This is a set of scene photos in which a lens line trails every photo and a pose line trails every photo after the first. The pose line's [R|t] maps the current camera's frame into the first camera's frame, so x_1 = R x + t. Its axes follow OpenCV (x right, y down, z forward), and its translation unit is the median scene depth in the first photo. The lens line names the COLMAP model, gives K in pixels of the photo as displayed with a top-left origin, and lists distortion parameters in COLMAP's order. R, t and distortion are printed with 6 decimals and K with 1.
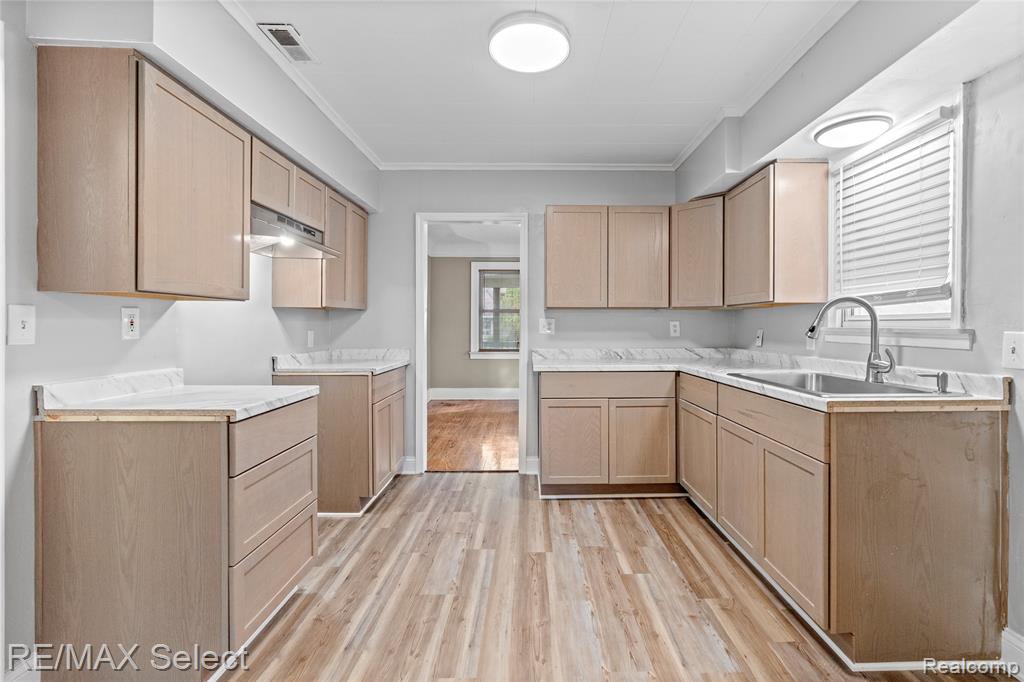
lens RADIAL K [[465.4, 0, 531.1], [0, 465.4, 327.3], [0, 0, 1]] dist [-0.009783, 0.002216]
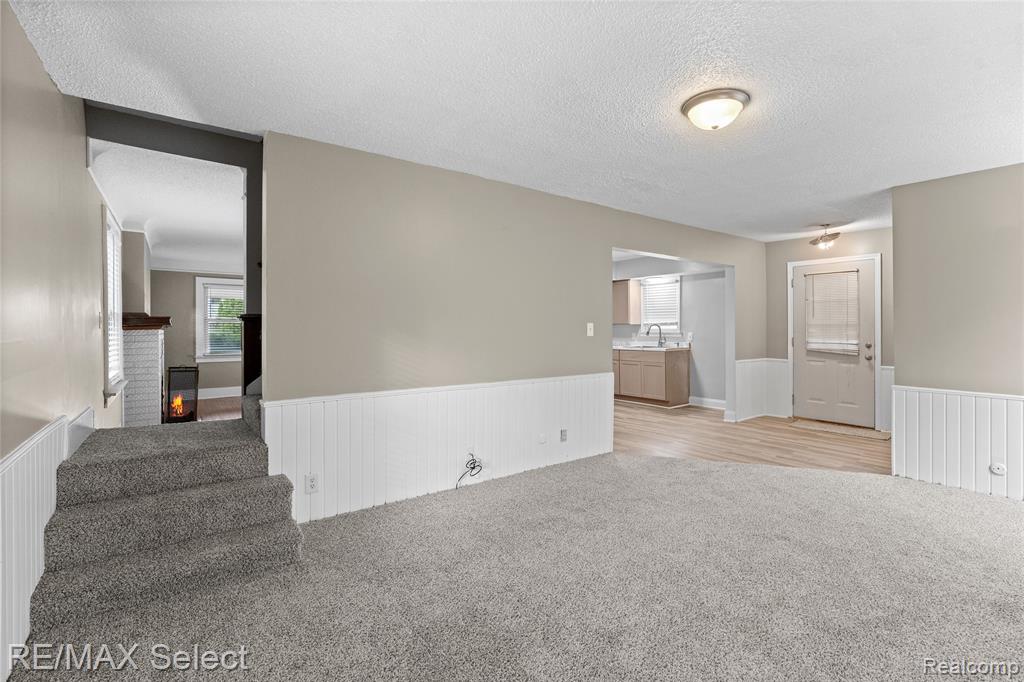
lens RADIAL K [[465.4, 0, 522.1], [0, 465.4, 325.1], [0, 0, 1]] dist [-0.009783, 0.002216]
pose [[0.800290, -0.000287, 0.599612, -1.737826], [0.007975, 0.999917, -0.010165, -0.019096], [-0.599559, 0.012917, 0.800226, -0.970637]]
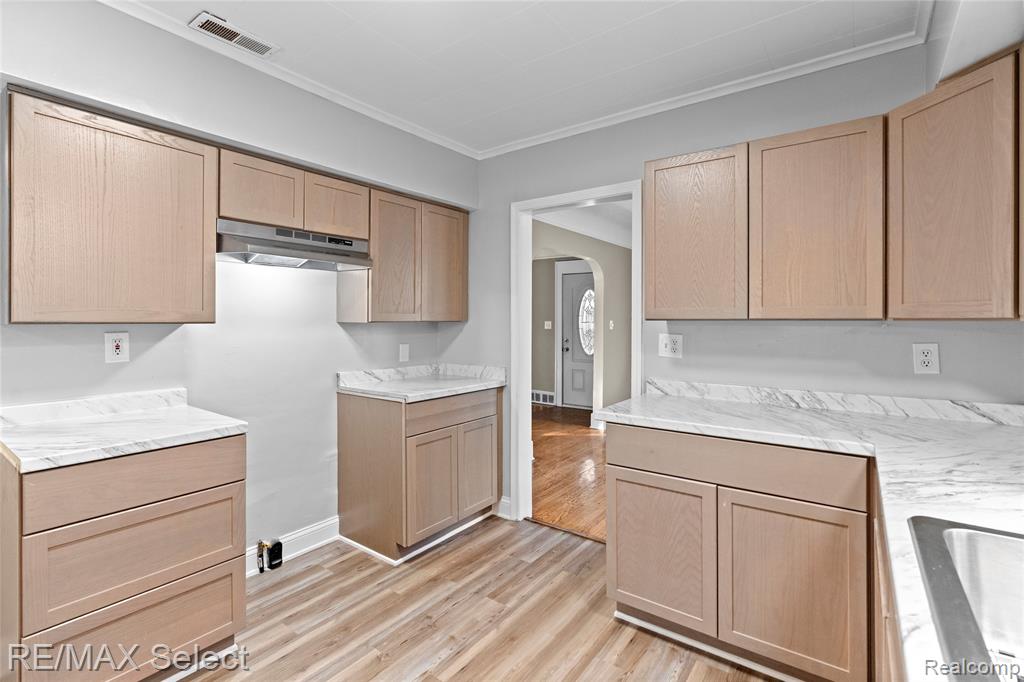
lens RADIAL K [[465.4, 0, 523.6], [0, 465.4, 320.6], [0, 0, 1]] dist [-0.009783, 0.002216]
pose [[0.805547, 0.001088, -0.592531, 0.334862], [-0.004483, 0.999981, -0.004258, -0.044679], [0.592515, 0.006087, 0.805536, 0.447905]]
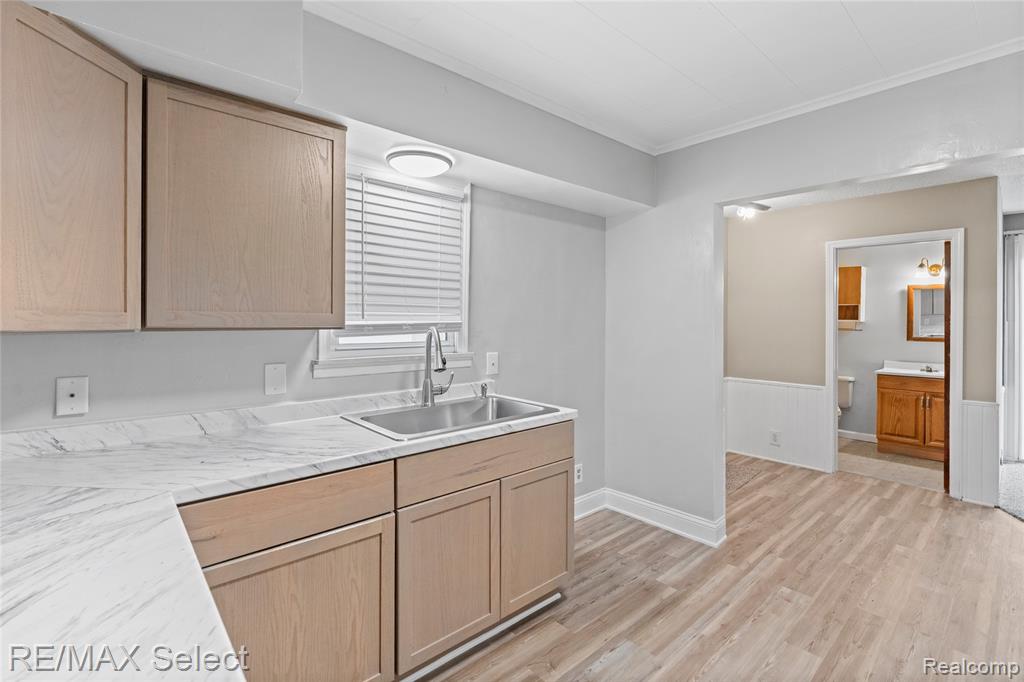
lens RADIAL K [[465.4, 0, 512.8], [0, 465.4, 321.9], [0, 0, 1]] dist [-0.009783, 0.002216]
pose [[-0.658645, -0.005461, 0.752434, -0.153009], [-0.000921, 0.999979, 0.006451, -0.062171], [-0.752453, 0.003556, -0.658636, 1.124677]]
